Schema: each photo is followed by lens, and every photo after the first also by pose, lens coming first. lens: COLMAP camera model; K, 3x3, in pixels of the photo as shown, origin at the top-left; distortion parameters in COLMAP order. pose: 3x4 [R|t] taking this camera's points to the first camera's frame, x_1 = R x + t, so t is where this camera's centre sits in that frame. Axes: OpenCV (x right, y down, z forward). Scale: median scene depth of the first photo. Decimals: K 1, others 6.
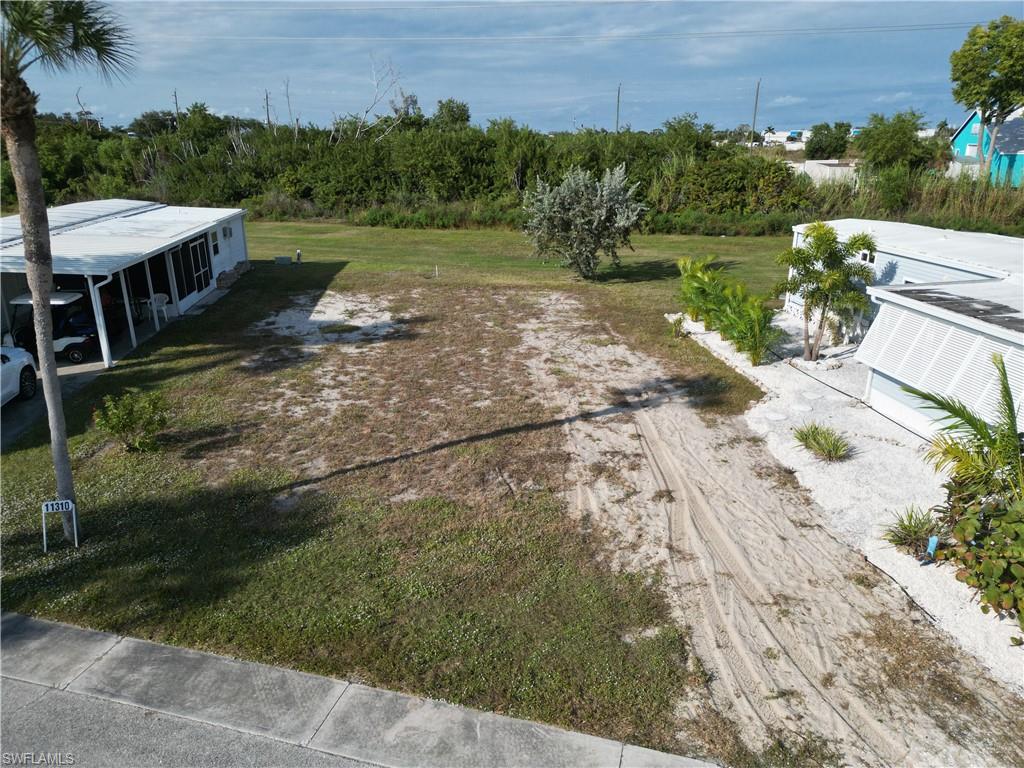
lens RADIAL K [[712.2, 0, 512.0], [0, 712.2, 384.0], [0, 0, 1]] dist [0.056842, -0.051947]
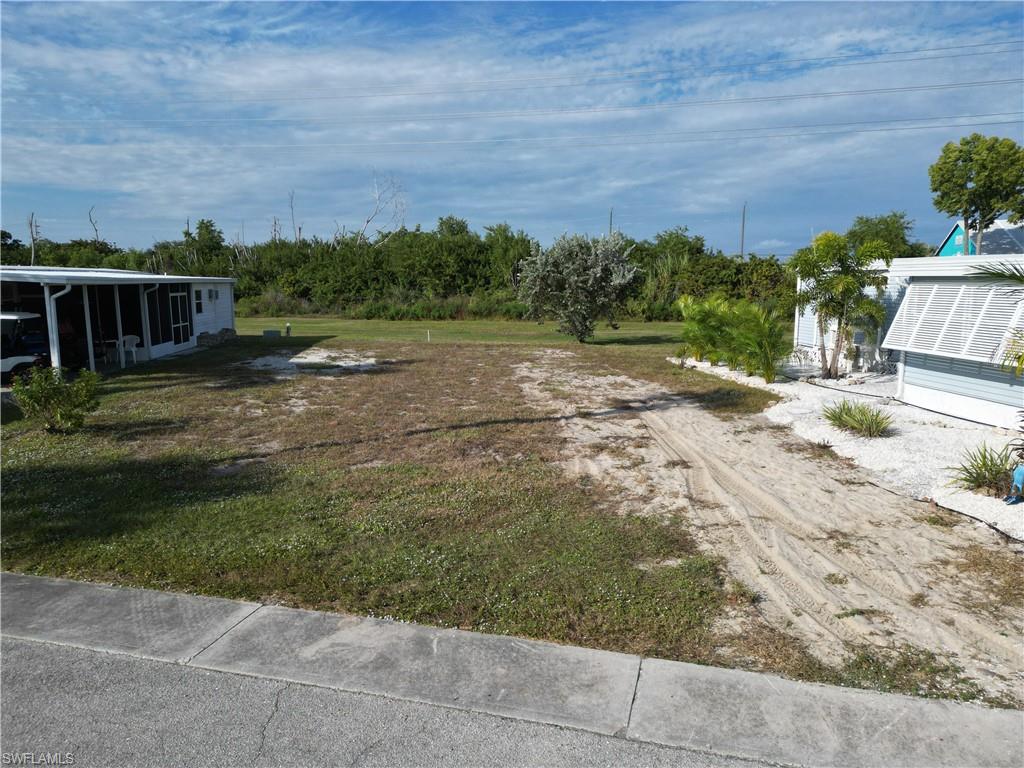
lens RADIAL K [[712.2, 0, 512.0], [0, 712.2, 384.0], [0, 0, 1]] dist [0.056842, -0.051947]
pose [[0.999988, -0.004772, 0.000514, 0.016827], [0.004784, 0.982320, -0.187148, 0.207022], [0.000389, 0.187148, 0.982332, 0.150733]]
